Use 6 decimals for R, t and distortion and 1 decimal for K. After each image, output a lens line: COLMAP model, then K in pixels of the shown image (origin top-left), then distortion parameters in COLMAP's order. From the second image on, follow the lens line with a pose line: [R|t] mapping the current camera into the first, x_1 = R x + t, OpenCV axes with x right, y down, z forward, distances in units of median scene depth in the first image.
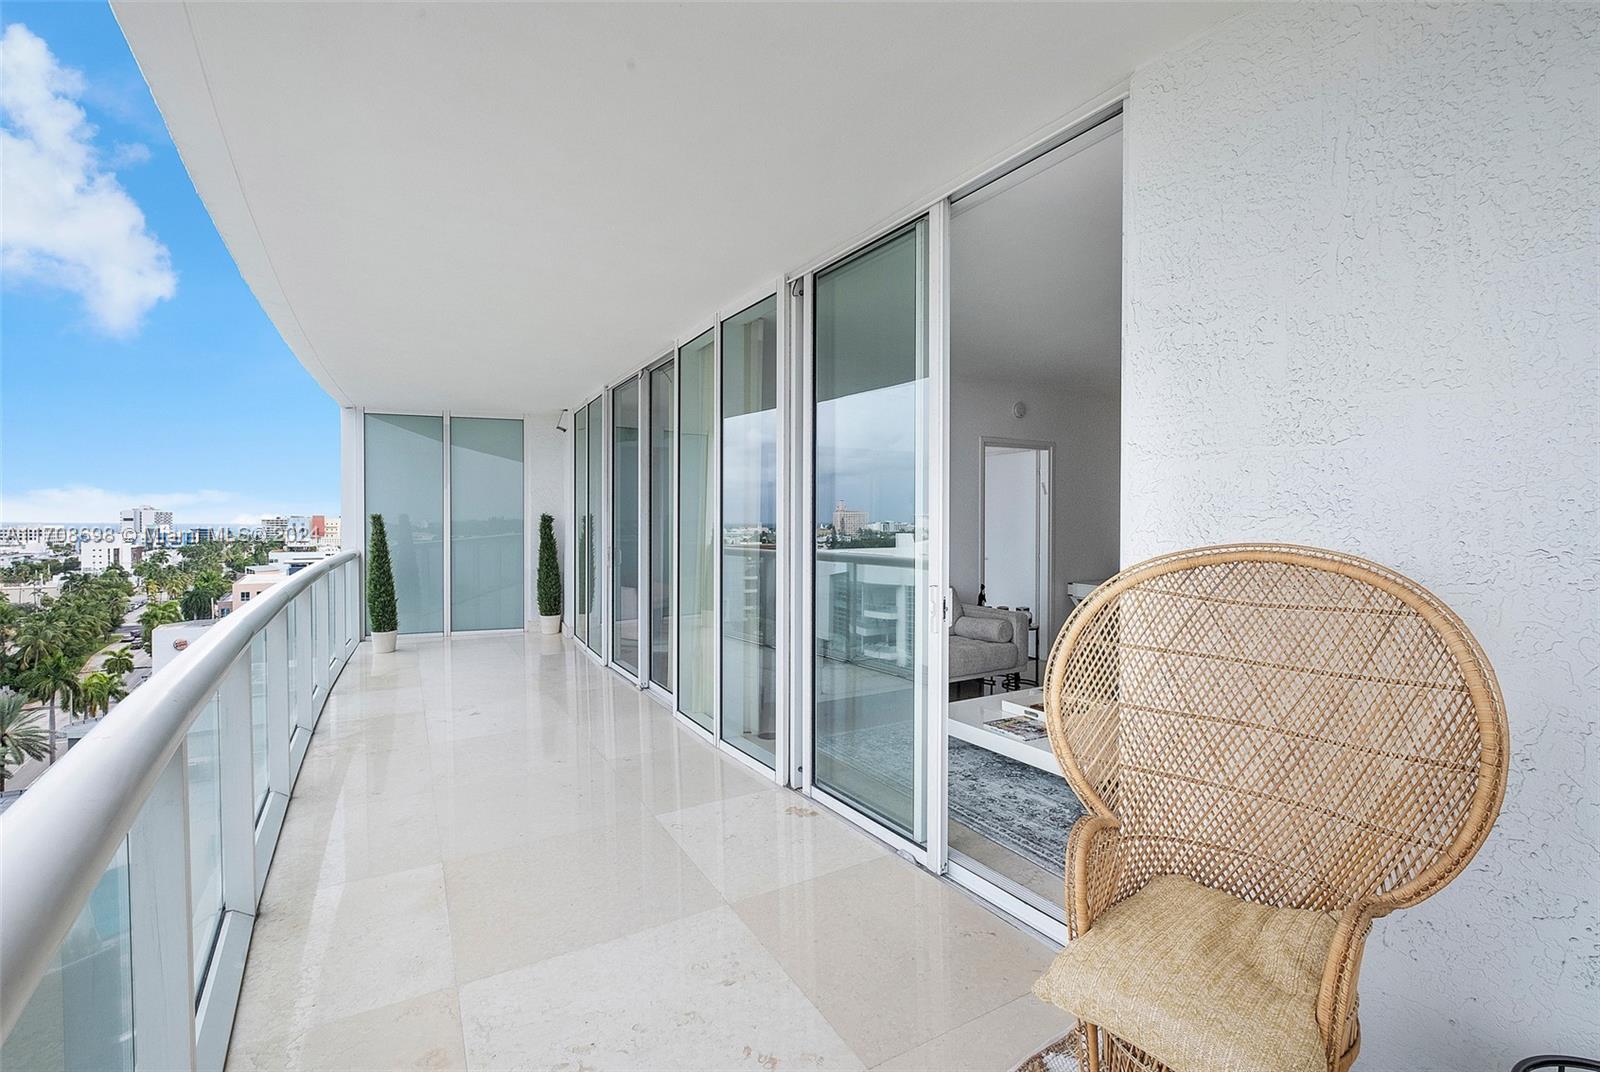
lens RADIAL K [[745.7, 0, 800.0], [0, 745.7, 536.0], [0, 0, 1]] dist [-0.000127, -0.000009]
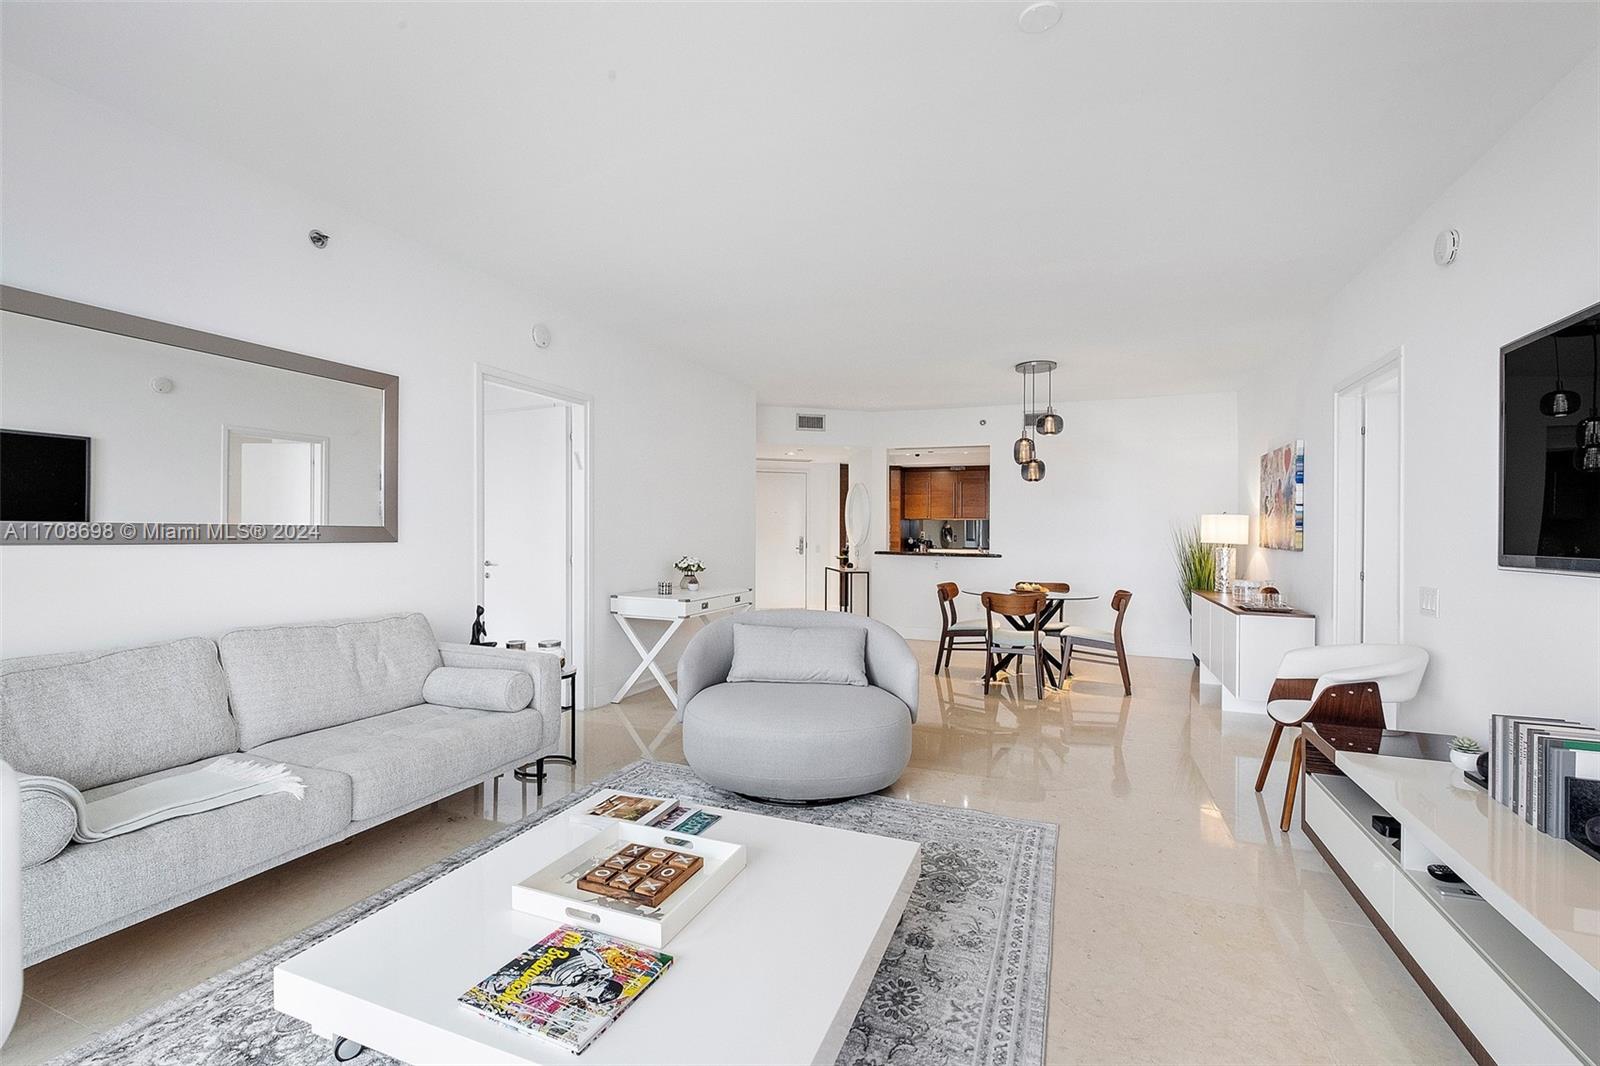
lens RADIAL K [[684.6, 0, 800.8], [0, 684.6, 525.6], [0, 0, 1]] dist [0.009771, -0.010264]
pose [[0.791782, 0.004854, 0.610785, 0.115493], [0.012966, 0.999609, -0.024753, 0.017594], [-0.610666, 0.027519, 0.791410, 0.418694]]
